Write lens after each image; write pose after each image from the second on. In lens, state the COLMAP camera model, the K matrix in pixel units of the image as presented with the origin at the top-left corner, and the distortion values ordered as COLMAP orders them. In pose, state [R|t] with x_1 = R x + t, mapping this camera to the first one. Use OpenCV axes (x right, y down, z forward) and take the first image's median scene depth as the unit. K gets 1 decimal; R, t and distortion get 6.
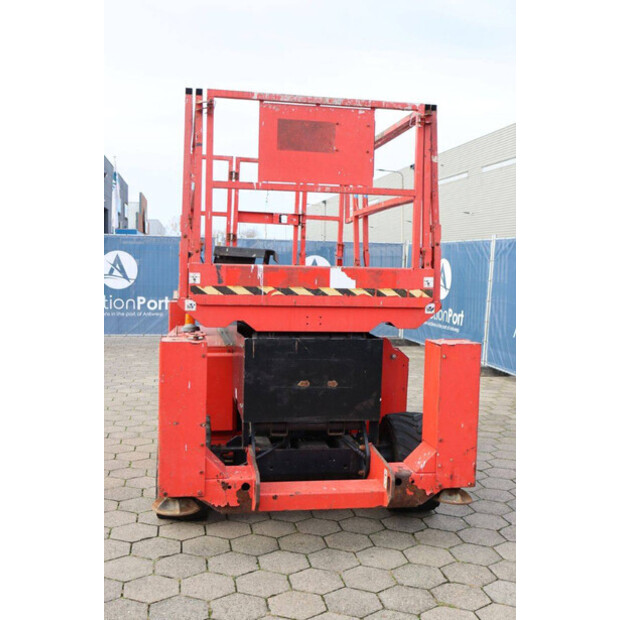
lens RADIAL K [[724.1, 0, 303.7], [0, 724.1, 305.5], [0, 0, 1]] dist [0.007625, 0.000000]
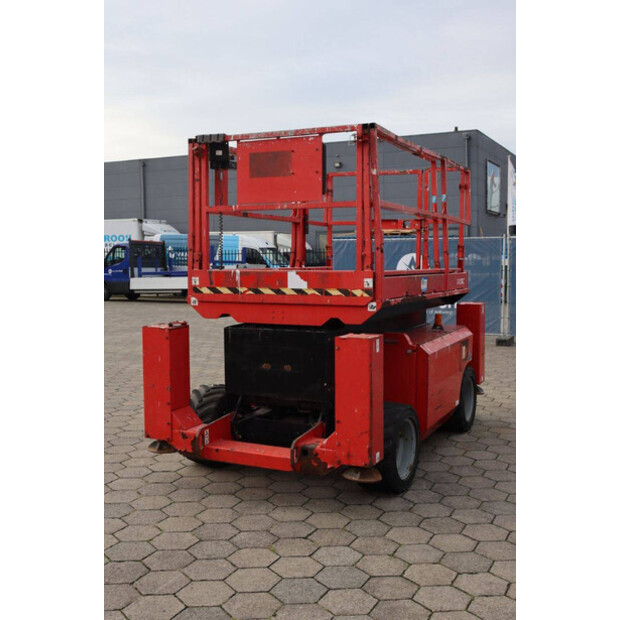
lens RADIAL K [[735.4, 0, 298.9], [0, 735.4, 307.8], [0, 0, 1]] dist [0.010970, 0.000000]
pose [[0.801101, 0.014577, -0.598351, 0.784321], [-0.012676, 0.999892, 0.007389, -0.000882], [0.598395, 0.001665, 0.801200, 0.031894]]
